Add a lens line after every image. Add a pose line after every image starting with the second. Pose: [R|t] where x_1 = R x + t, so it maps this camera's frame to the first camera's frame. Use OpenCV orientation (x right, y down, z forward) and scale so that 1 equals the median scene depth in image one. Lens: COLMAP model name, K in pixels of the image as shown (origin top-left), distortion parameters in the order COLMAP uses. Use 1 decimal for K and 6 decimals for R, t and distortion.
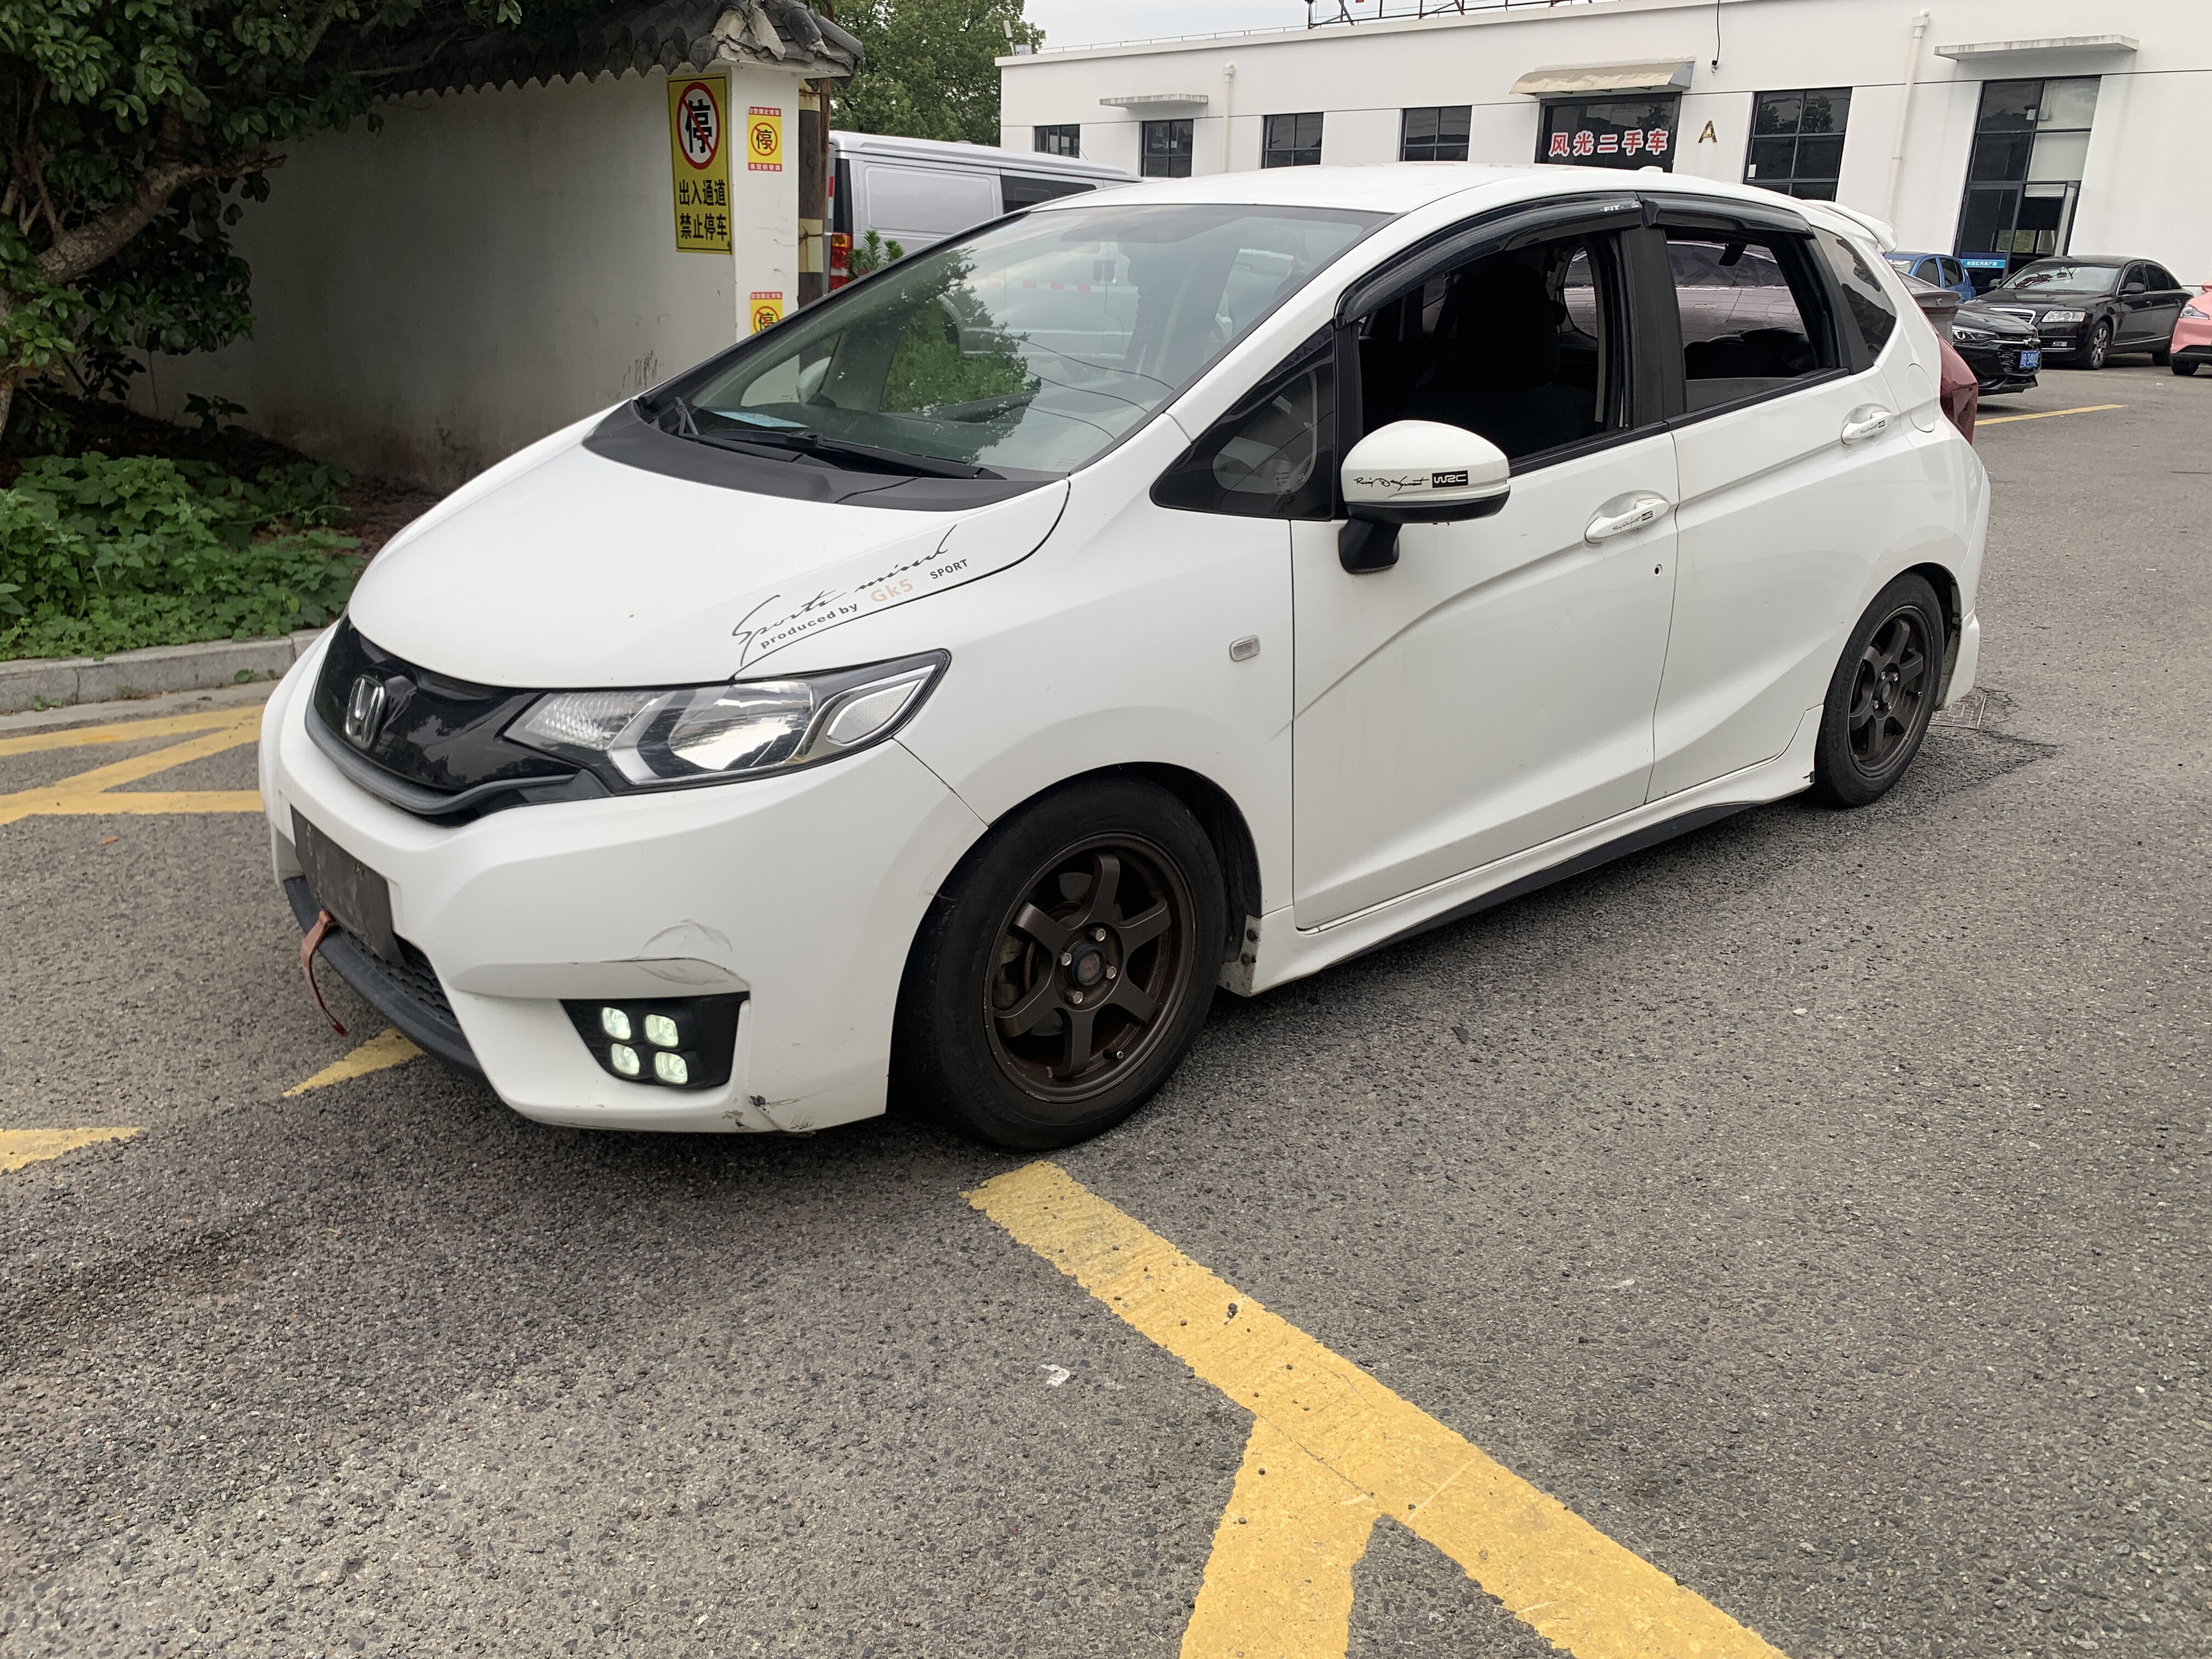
lens RADIAL K [[1701.8, 0, 1106.9], [0, 1701.8, 810.1], [0, 0, 1]] dist [0.008524, -0.003913]
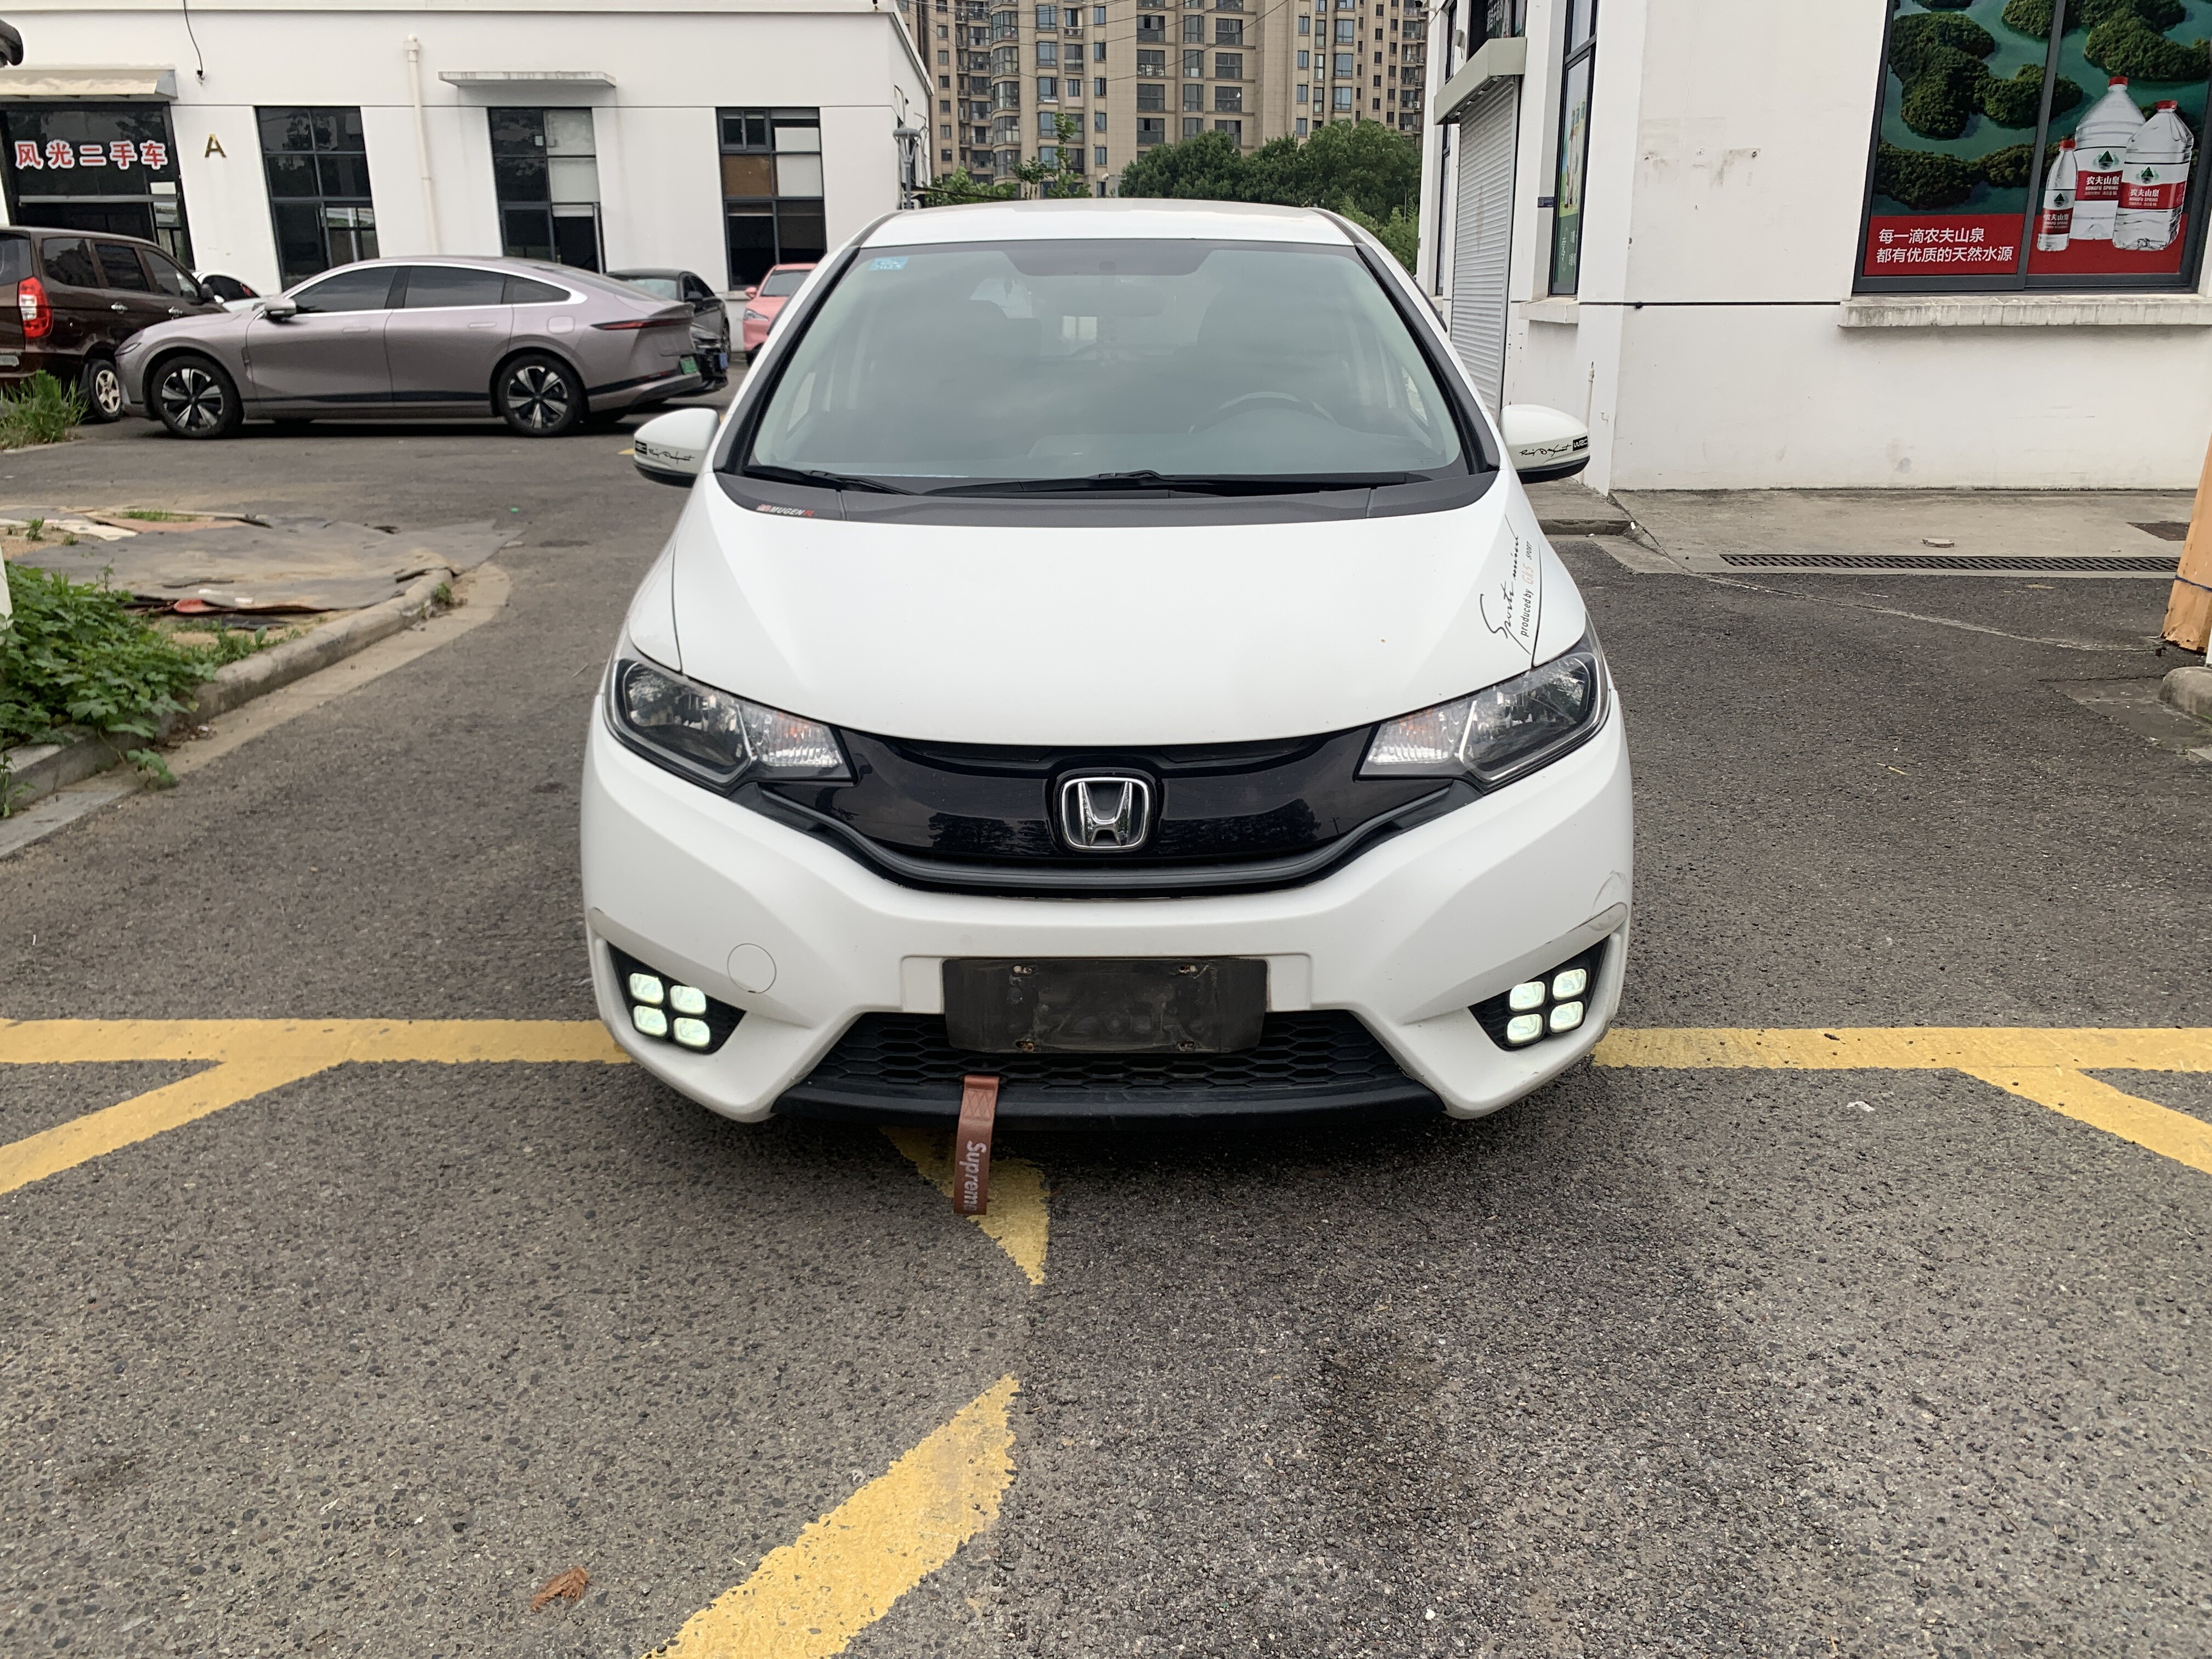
lens RADIAL K [[1701.8, 0, 1120.9], [0, 1701.8, 826.3], [0, 0, 1]] dist [0.008524, -0.003913]
pose [[0.652292, -0.256453, 0.713265, -0.449359], [0.256504, 0.960188, 0.110657, -0.062405], [-0.713247, 0.110775, 0.692104, 0.154499]]
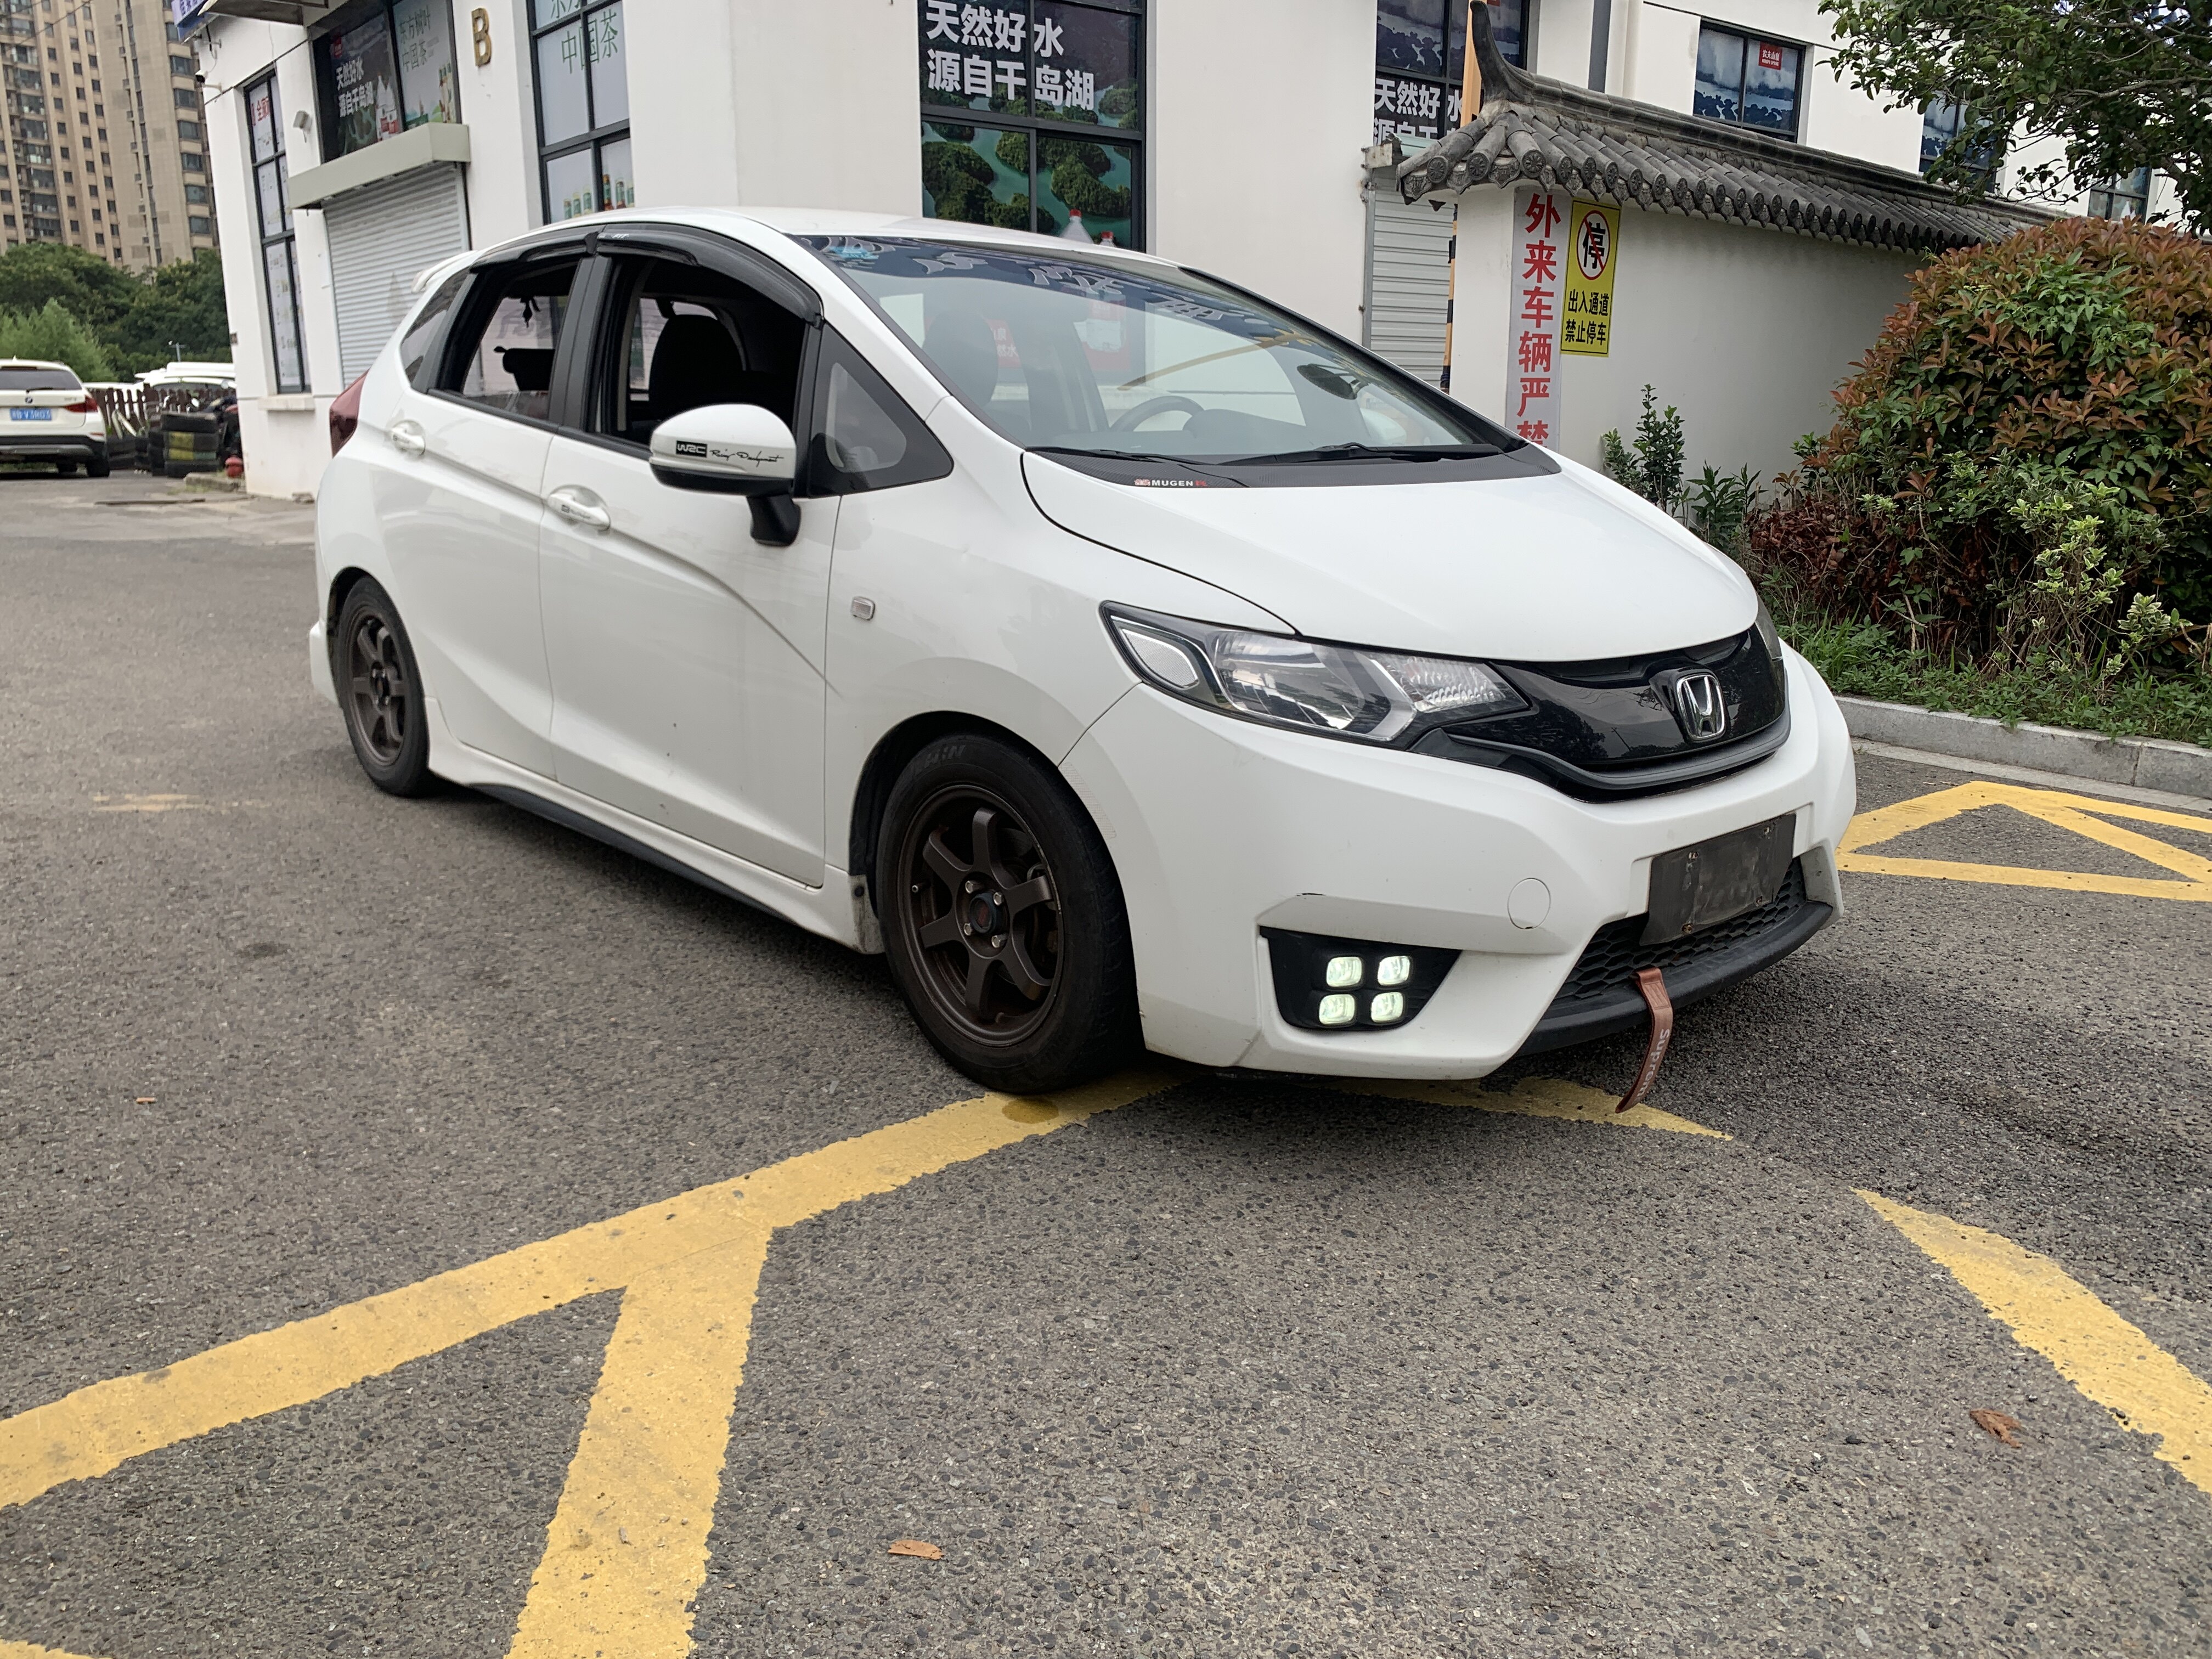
lens RADIAL K [[1701.8, 0, 1109.7], [0, 1701.8, 812.1], [0, 0, 1]] dist [0.008524, -0.003913]
pose [[-0.033786, -0.255585, 0.966196, -0.596626], [0.306721, 0.917444, 0.253414, -0.154185], [-0.951200, 0.304914, 0.047397, 0.546517]]
